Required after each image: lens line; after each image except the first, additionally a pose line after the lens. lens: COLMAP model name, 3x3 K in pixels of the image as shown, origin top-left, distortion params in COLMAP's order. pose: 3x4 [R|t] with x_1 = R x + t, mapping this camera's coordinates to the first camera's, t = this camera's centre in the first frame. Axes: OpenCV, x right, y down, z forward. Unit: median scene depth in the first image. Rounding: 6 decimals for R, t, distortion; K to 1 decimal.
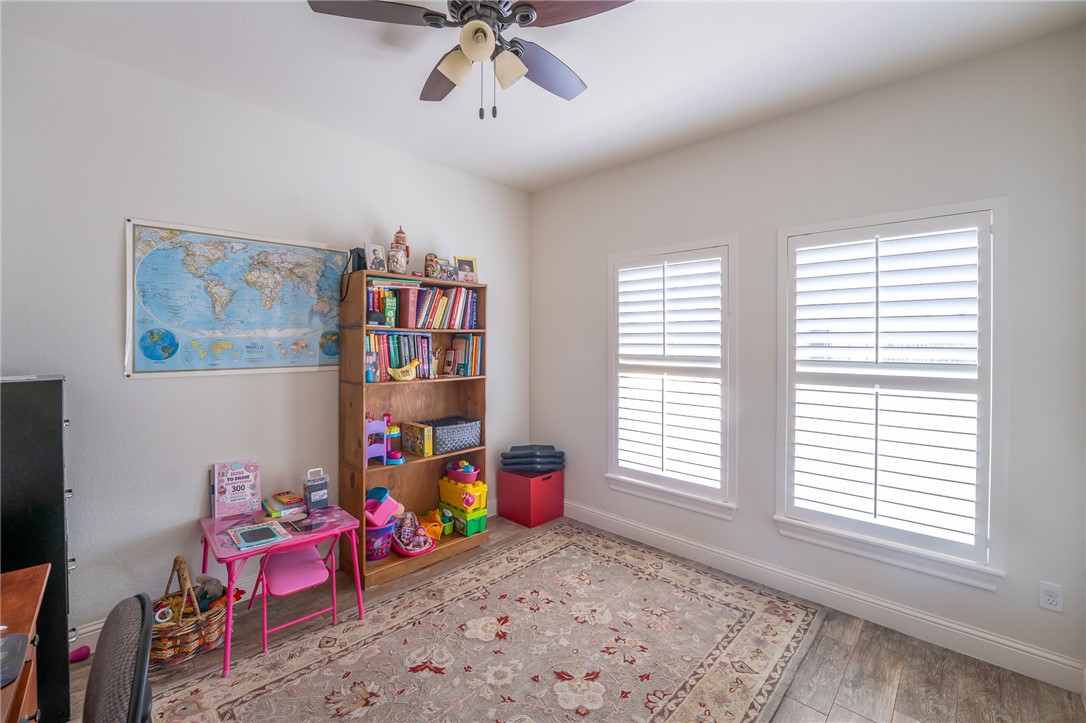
lens RADIAL K [[453.9, 0, 538.6], [0, 453.9, 340.1], [0, 0, 1]] dist [-0.033996, 0.005949]
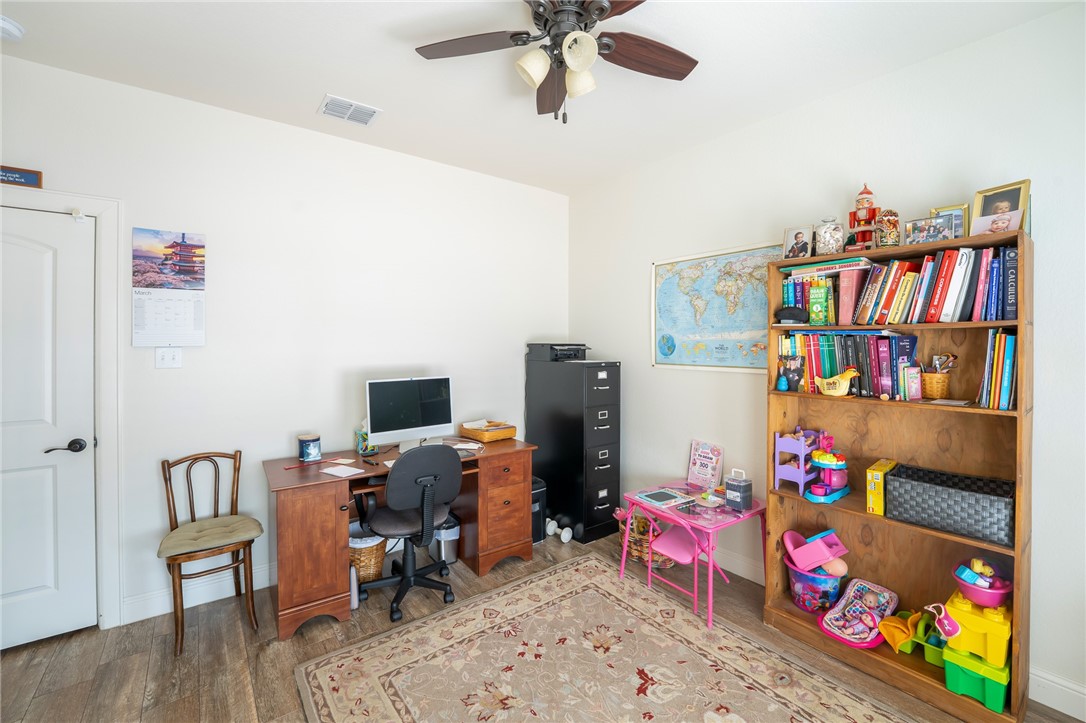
lens RADIAL K [[453.9, 0, 538.6], [0, 453.9, 340.1], [0, 0, 1]] dist [-0.033996, 0.005949]
pose [[-0.148571, -0.005735, -0.988885, 0.585378], [0.001825, 0.999980, -0.006074, 0.001275], [0.988900, -0.002707, -0.148557, 0.725267]]
